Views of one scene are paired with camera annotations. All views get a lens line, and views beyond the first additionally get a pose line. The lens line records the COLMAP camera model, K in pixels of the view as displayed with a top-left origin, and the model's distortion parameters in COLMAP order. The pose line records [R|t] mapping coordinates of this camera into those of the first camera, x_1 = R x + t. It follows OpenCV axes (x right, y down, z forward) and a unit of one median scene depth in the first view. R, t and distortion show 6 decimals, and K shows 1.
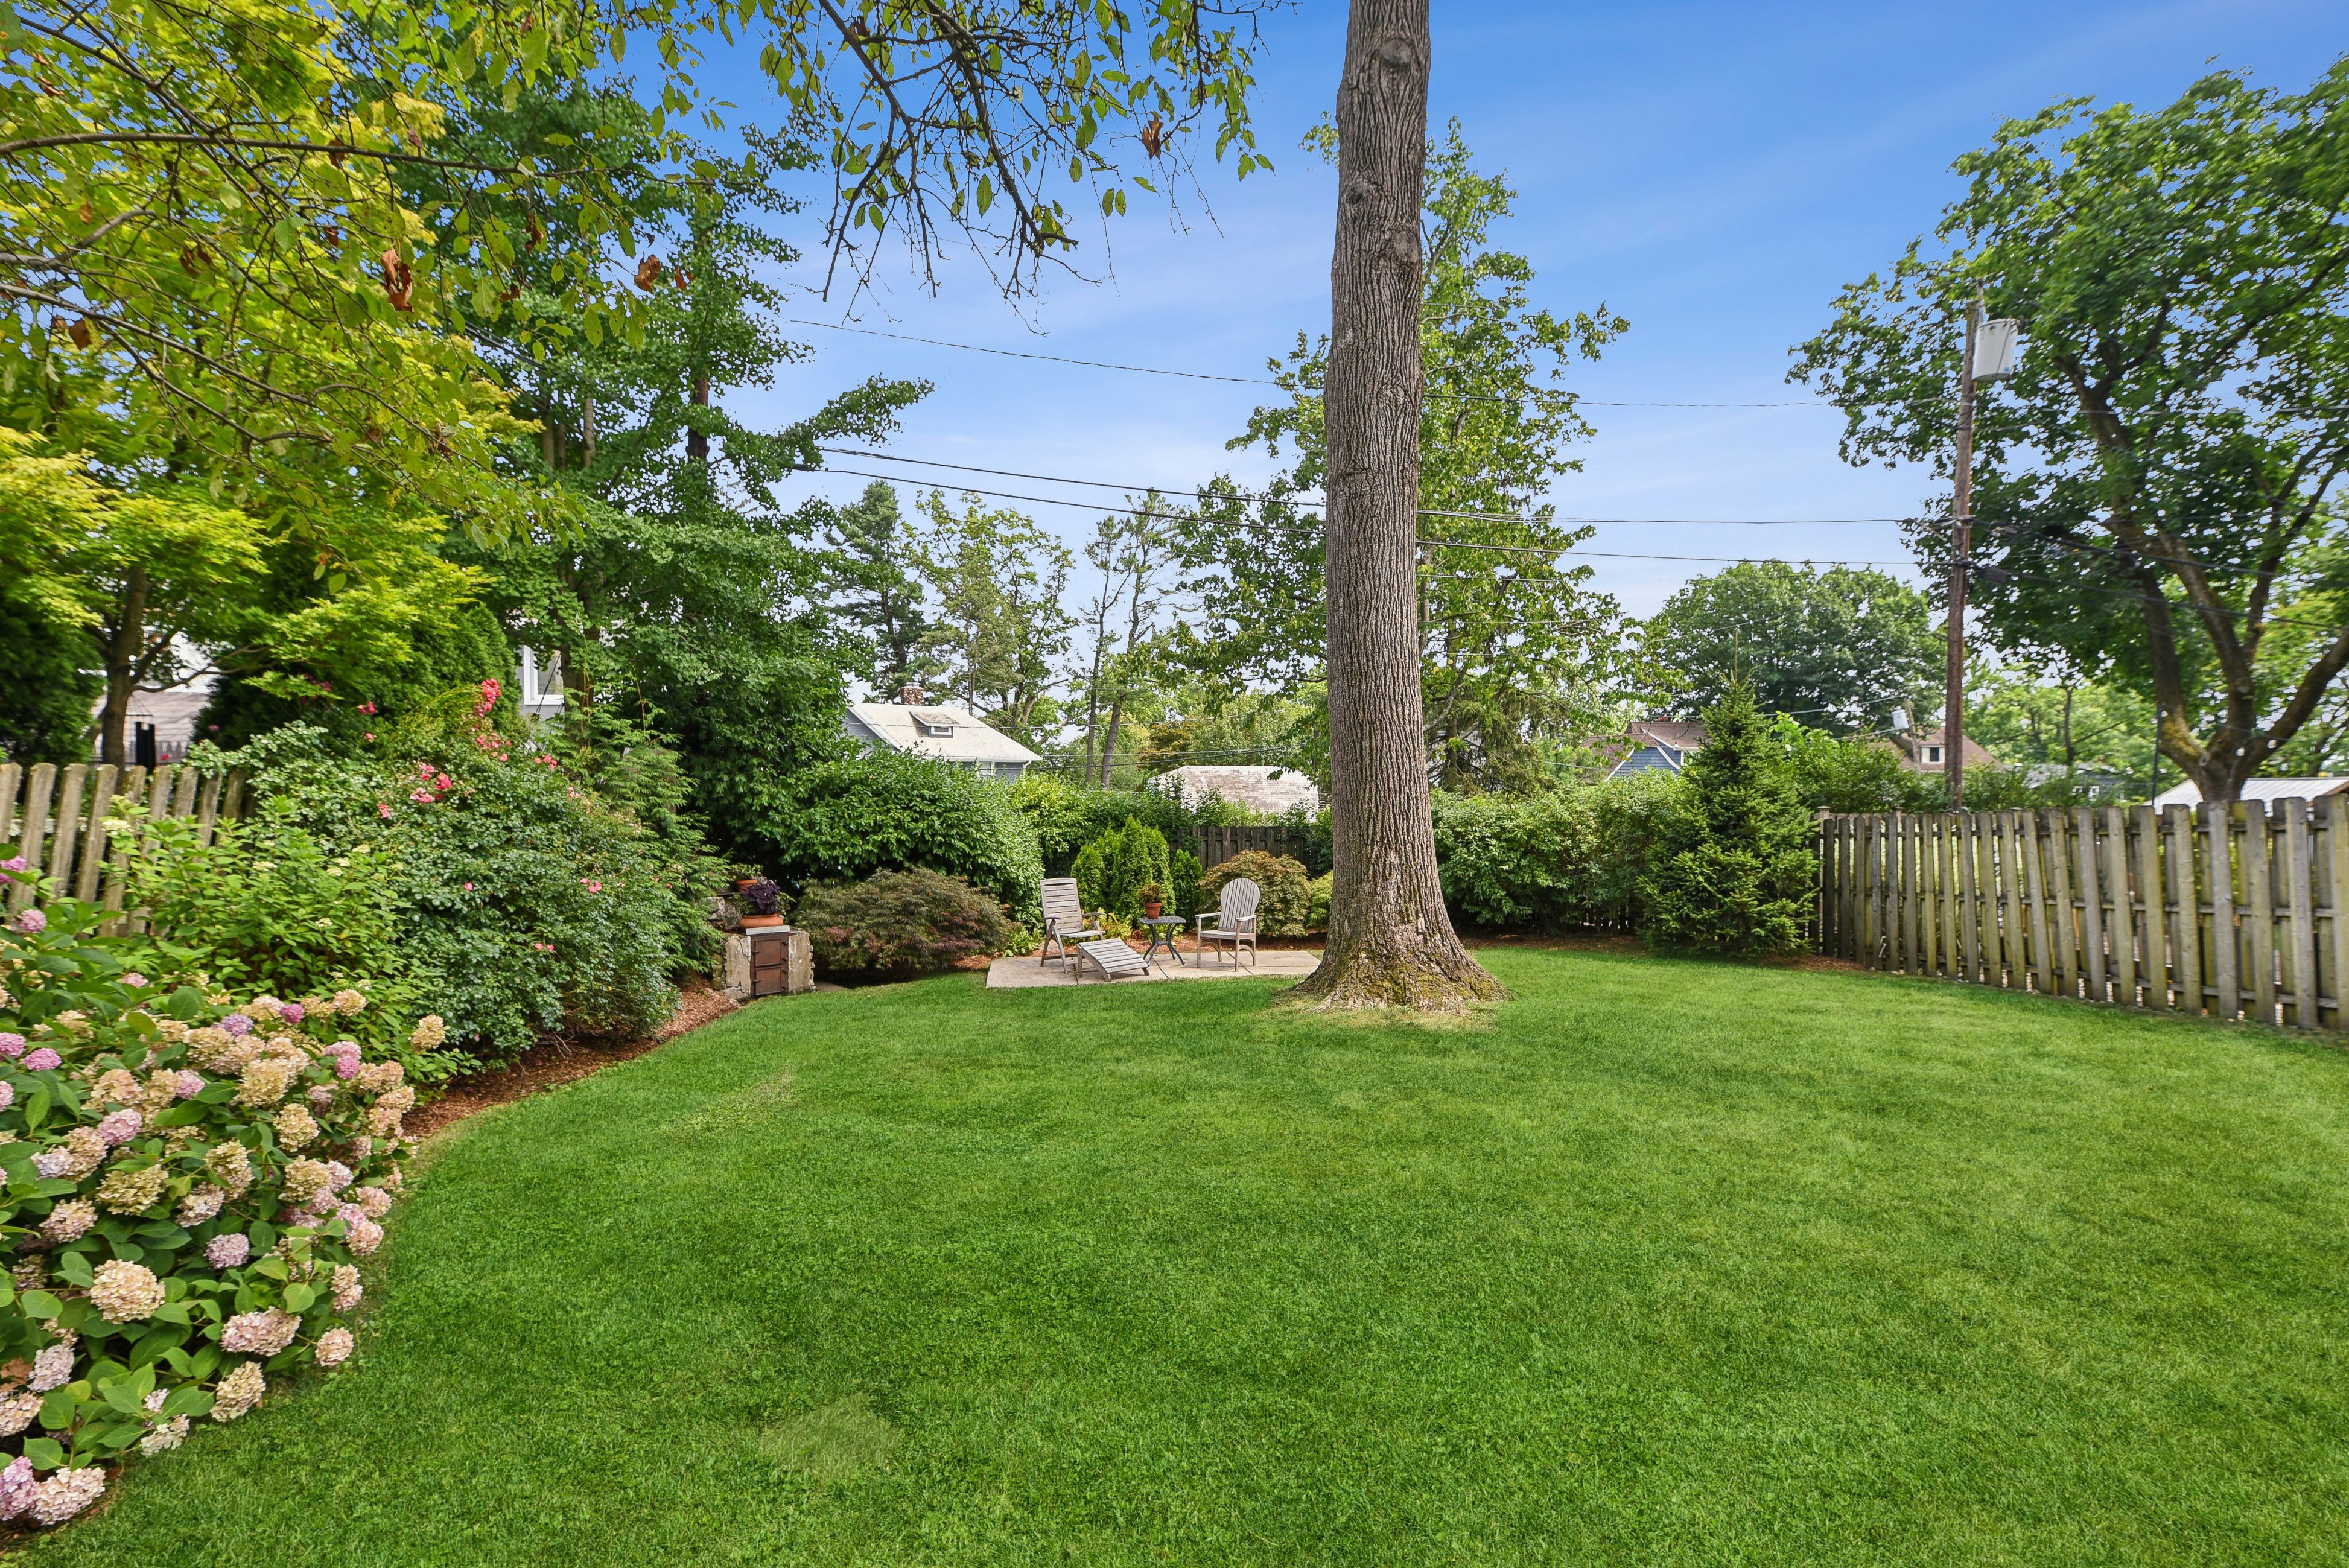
lens RADIAL K [[1049.2, 0, 1174.5], [0, 1049.2, 784.0], [0, 0, 1]] dist [-0.000735, -0.000153]
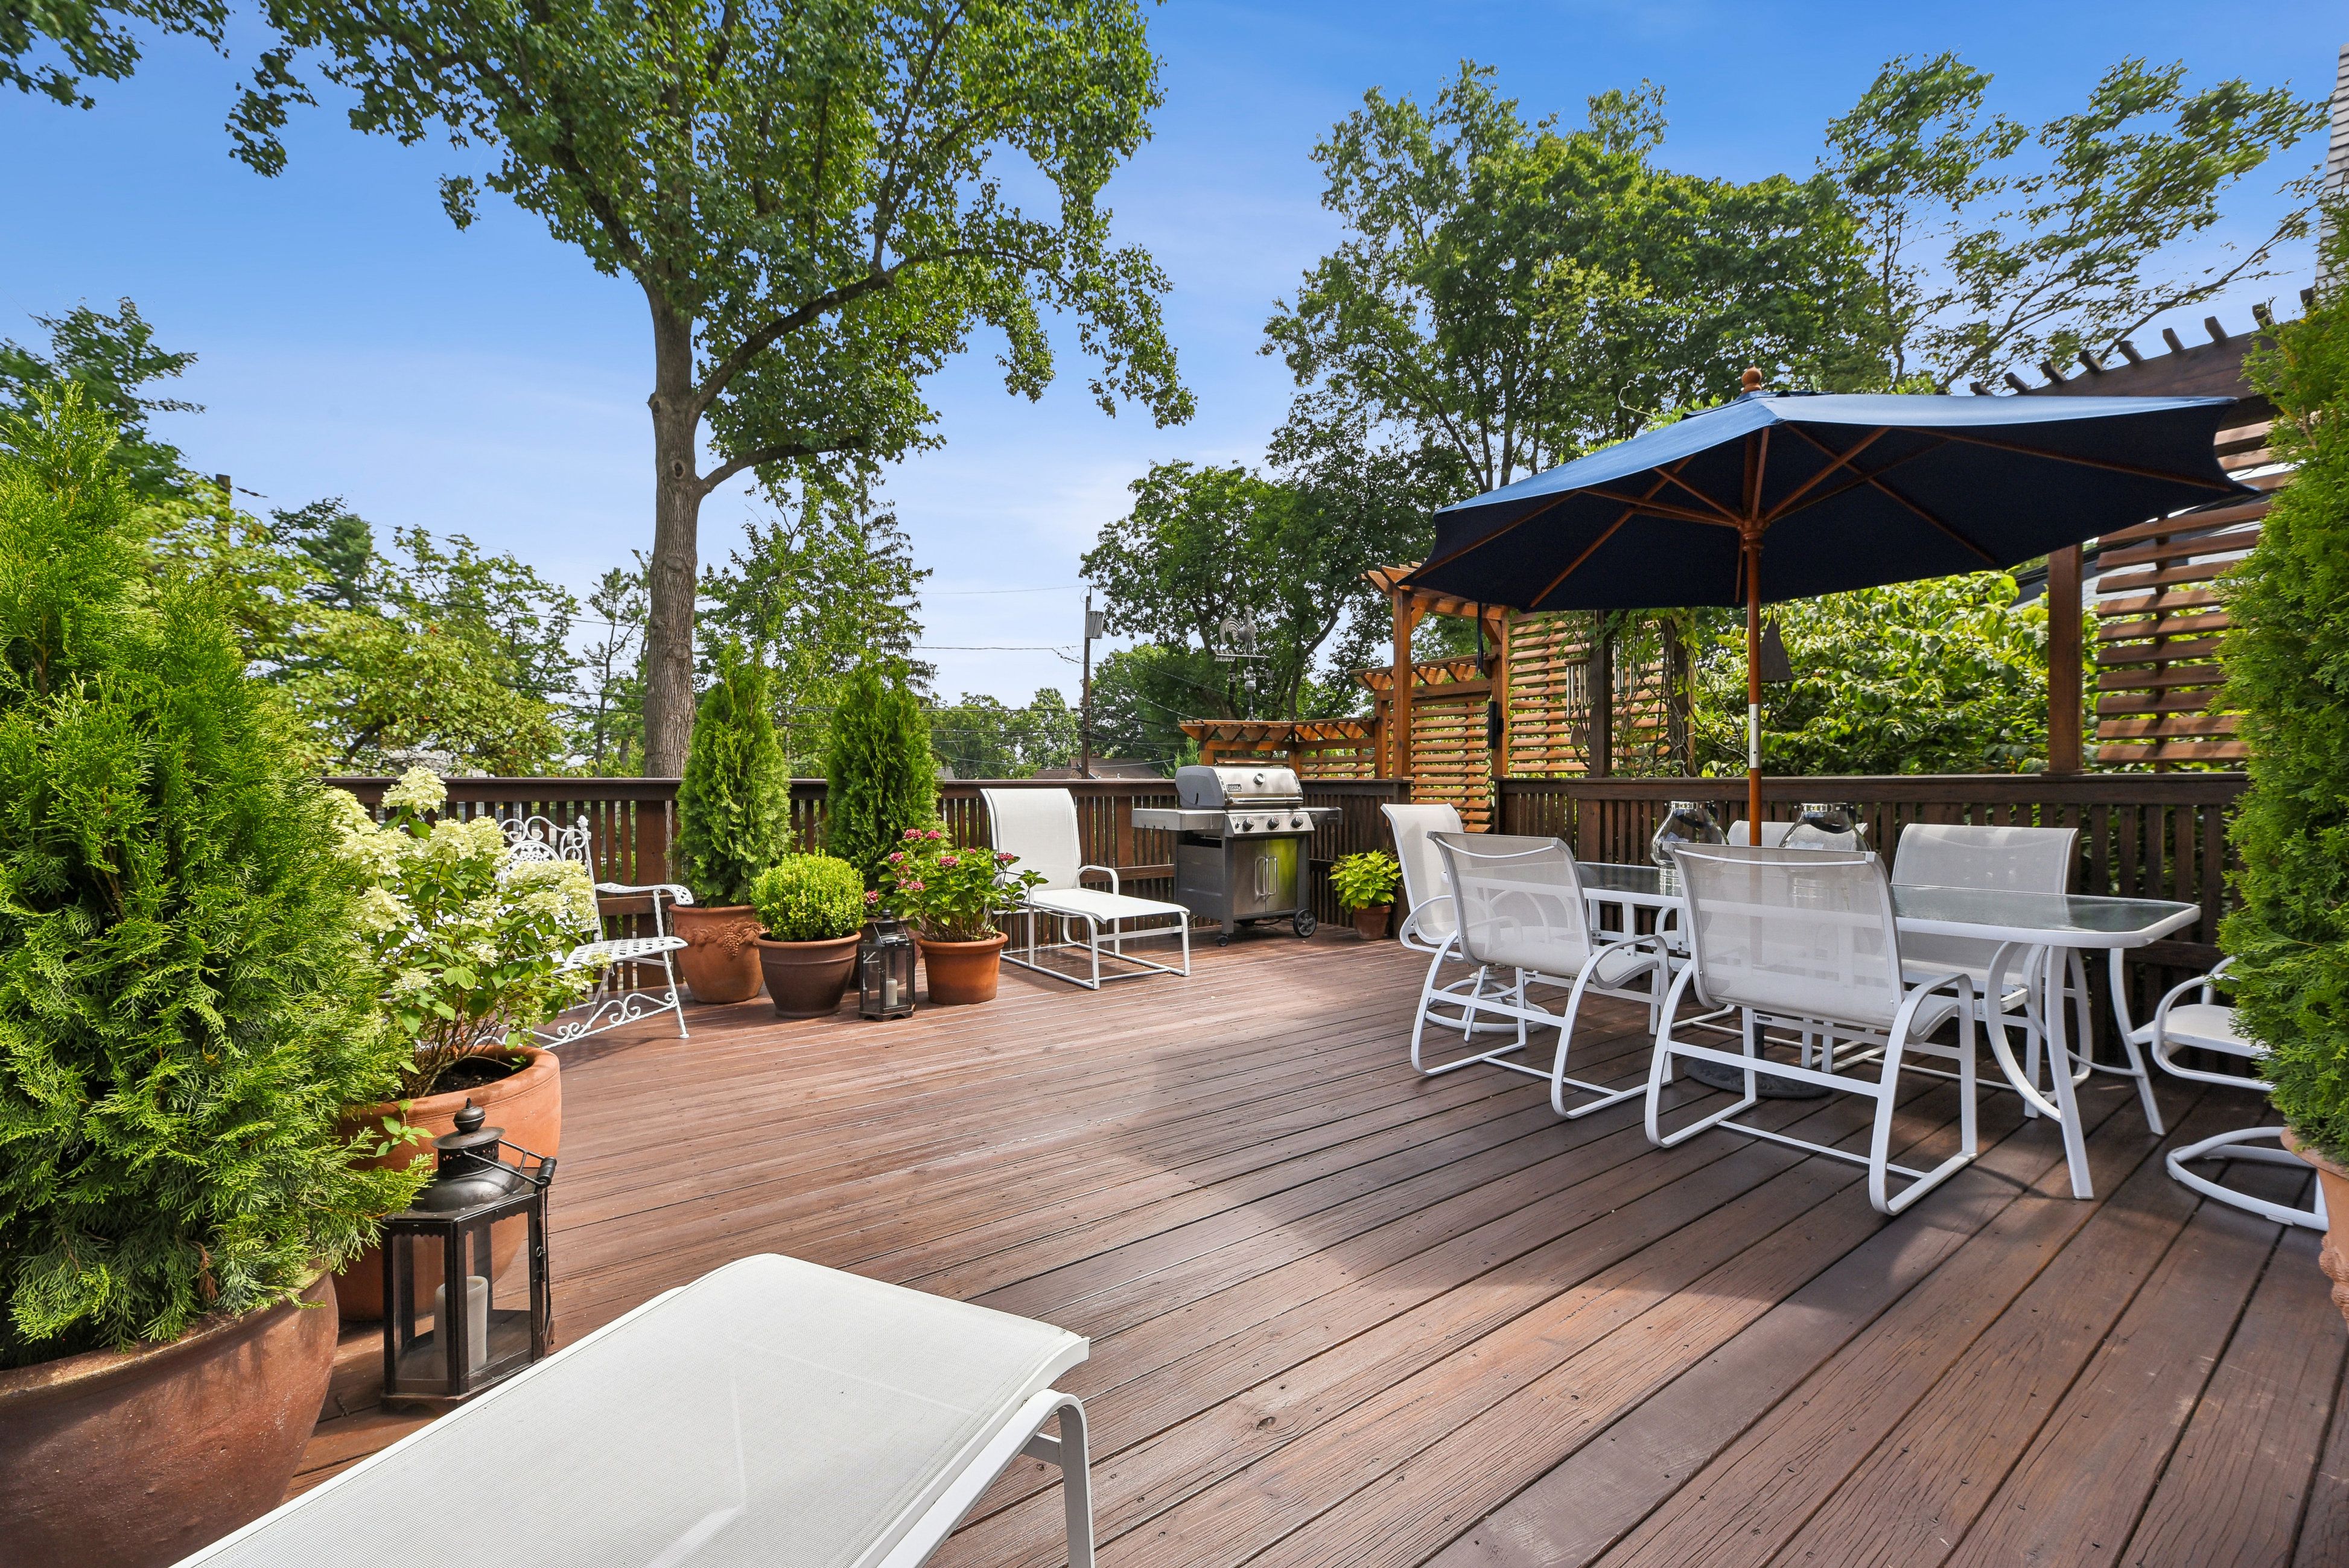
lens RADIAL K [[950.8, 0, 1163.4], [0, 950.8, 785.0], [0, 0, 1]] dist [0.001373, 0.000246]
pose [[0.904391, -0.006644, 0.426653, 0.179103], [0.008121, 0.999966, -0.001642, -0.141019], [-0.426627, 0.004949, 0.904414, -0.842868]]
